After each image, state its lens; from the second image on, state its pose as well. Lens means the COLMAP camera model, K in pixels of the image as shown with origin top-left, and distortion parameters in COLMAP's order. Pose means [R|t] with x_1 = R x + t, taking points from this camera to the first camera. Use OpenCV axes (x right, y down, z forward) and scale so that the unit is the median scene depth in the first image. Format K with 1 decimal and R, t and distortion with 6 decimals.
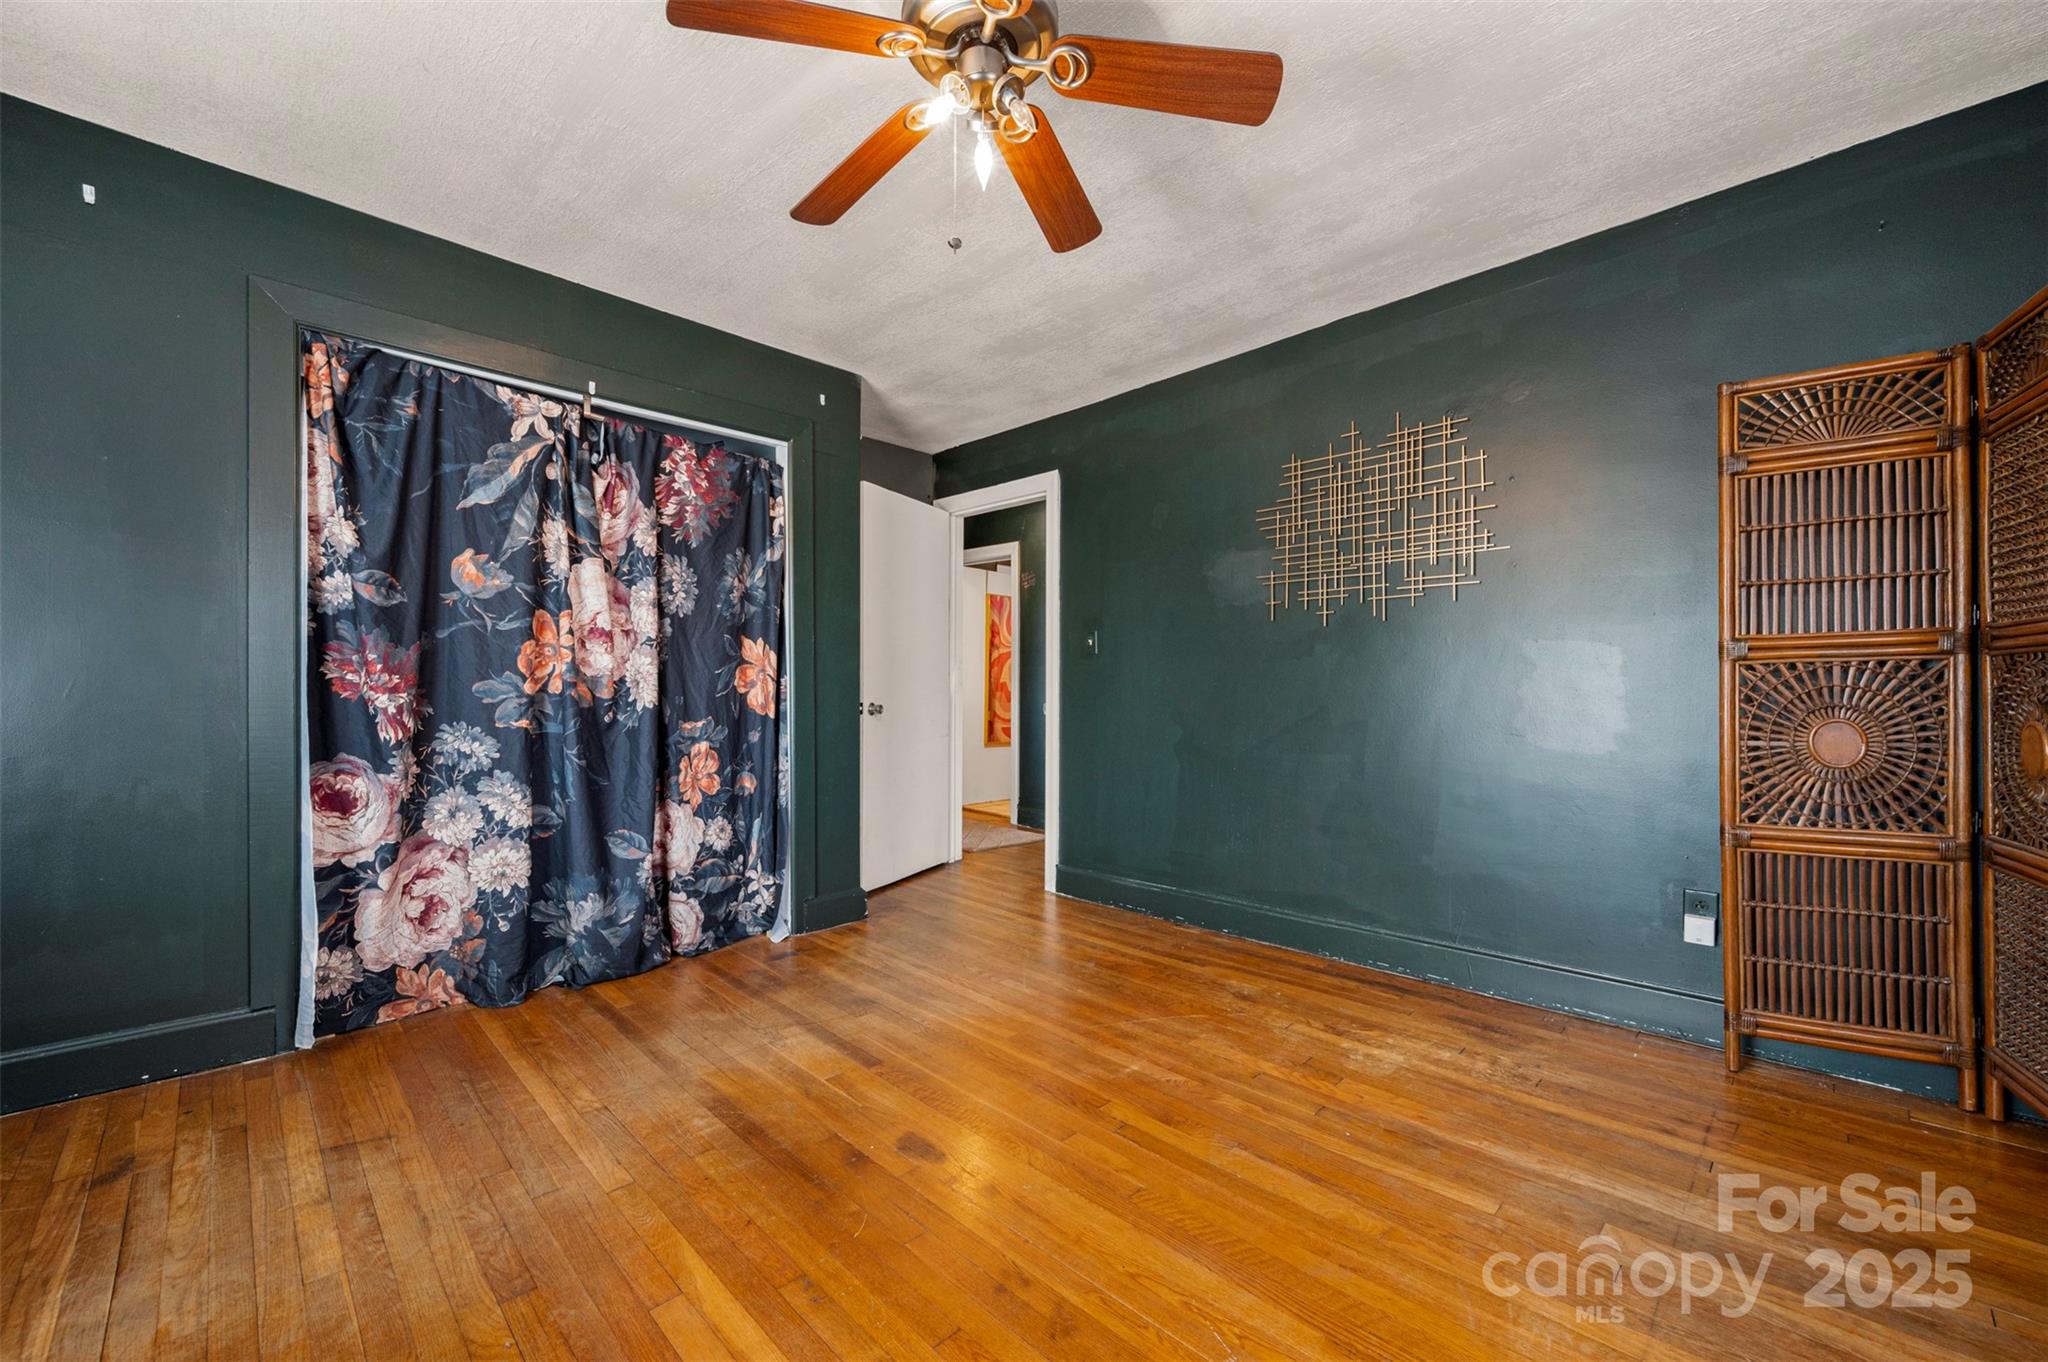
lens RADIAL K [[815.3, 0, 1020.7], [0, 815.3, 684.1], [0, 0, 1]] dist [0.003497, 0.000097]
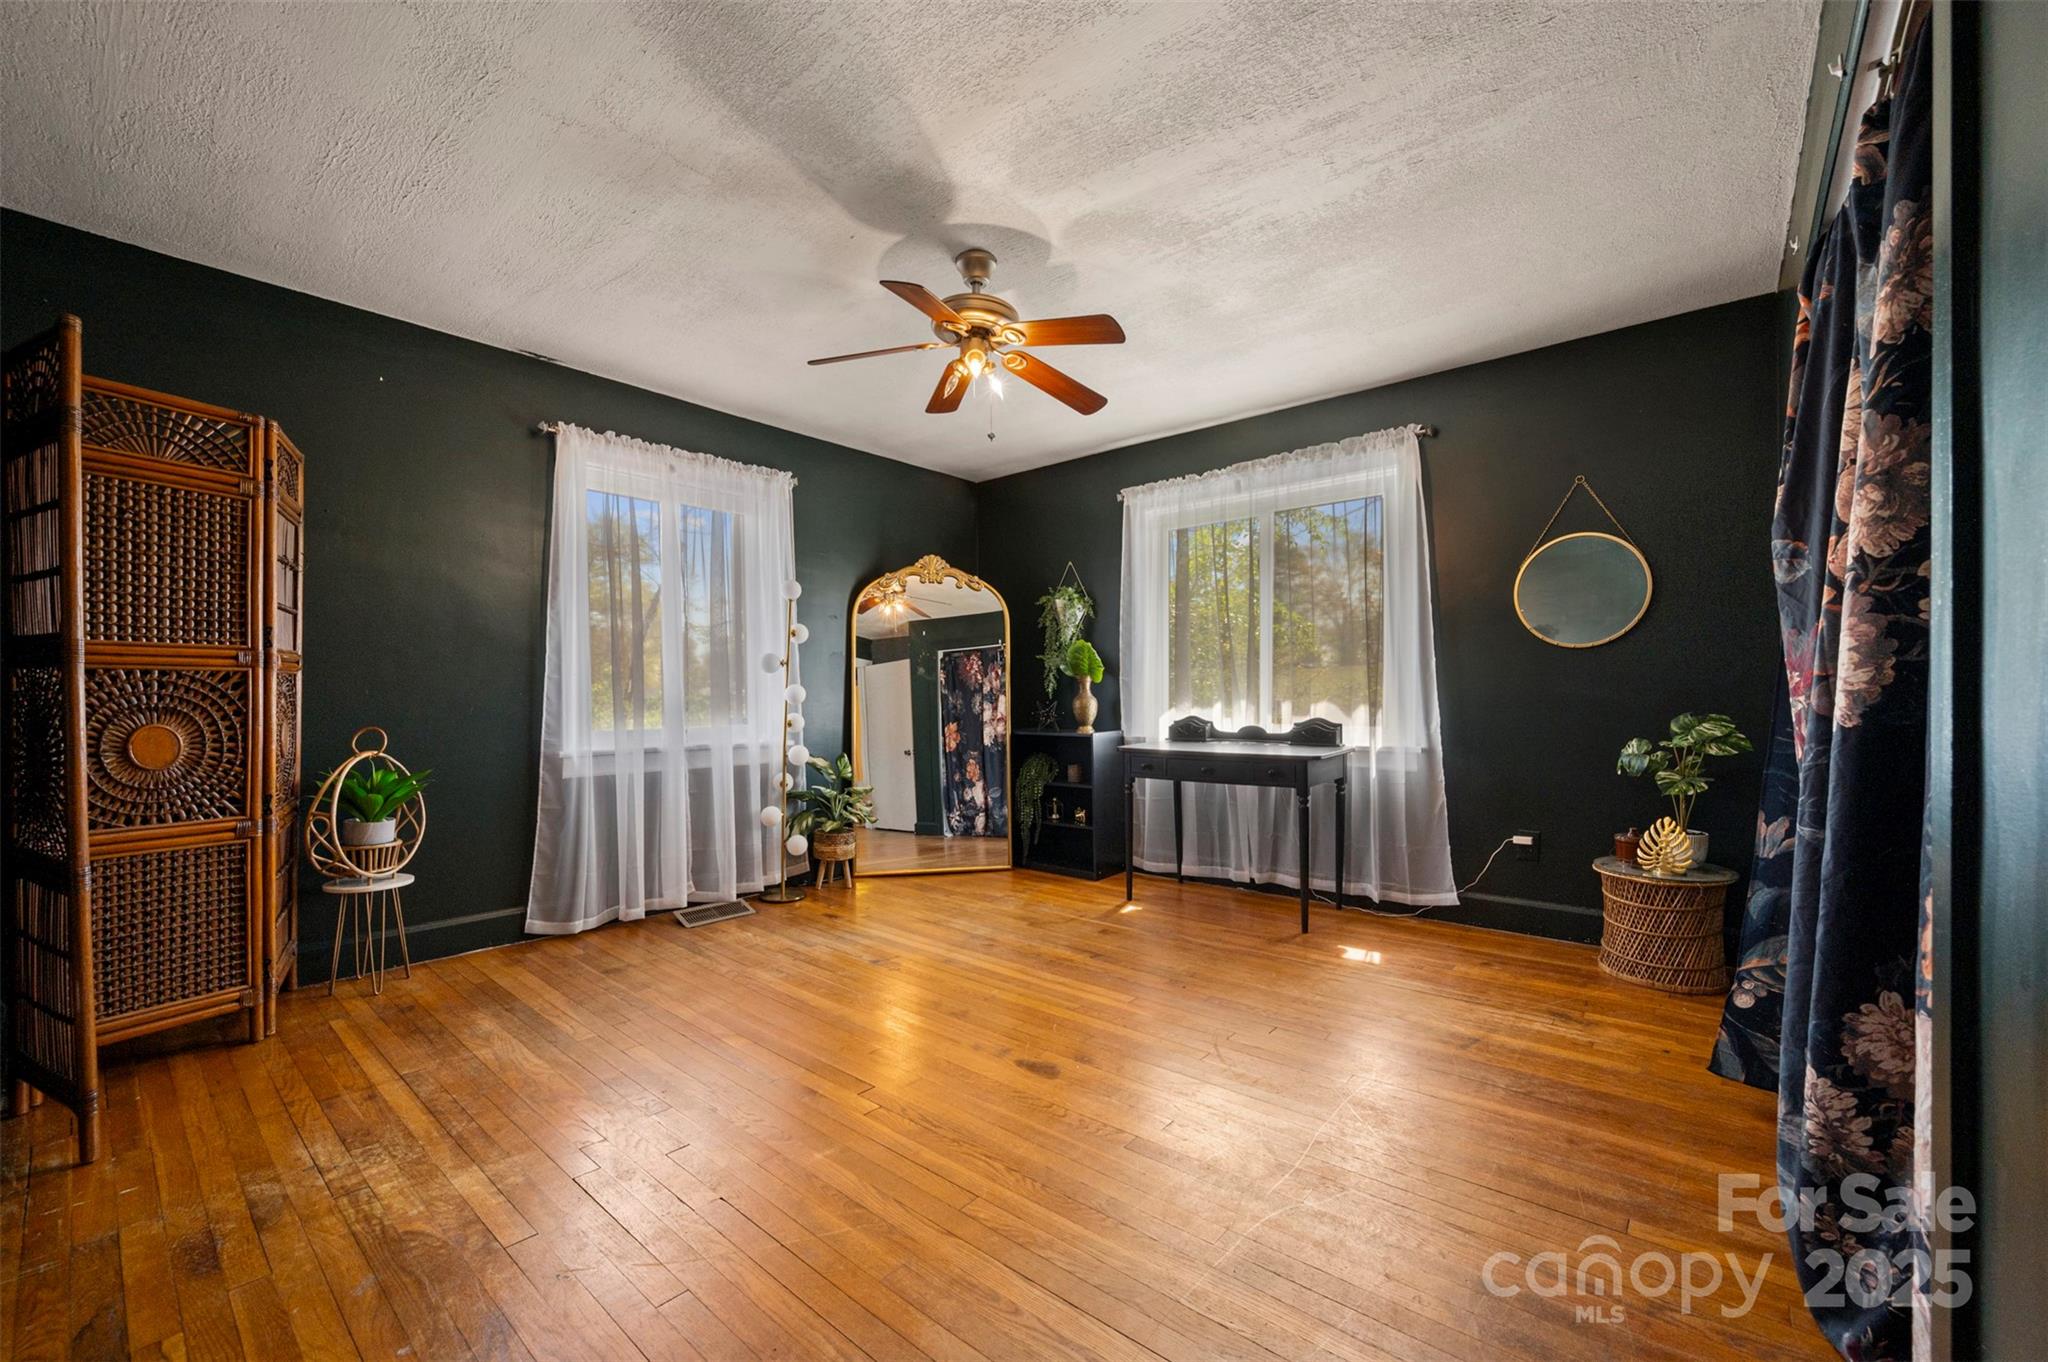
lens RADIAL K [[815.3, 0, 1023.3], [0, 815.3, 690.7], [0, 0, 1]] dist [0.003497, 0.000097]
pose [[-0.997244, -0.001453, -0.074172, -0.001060], [-0.000580, 0.999930, -0.011792, 0.013483], [0.074184, -0.011716, -0.997176, 2.124359]]
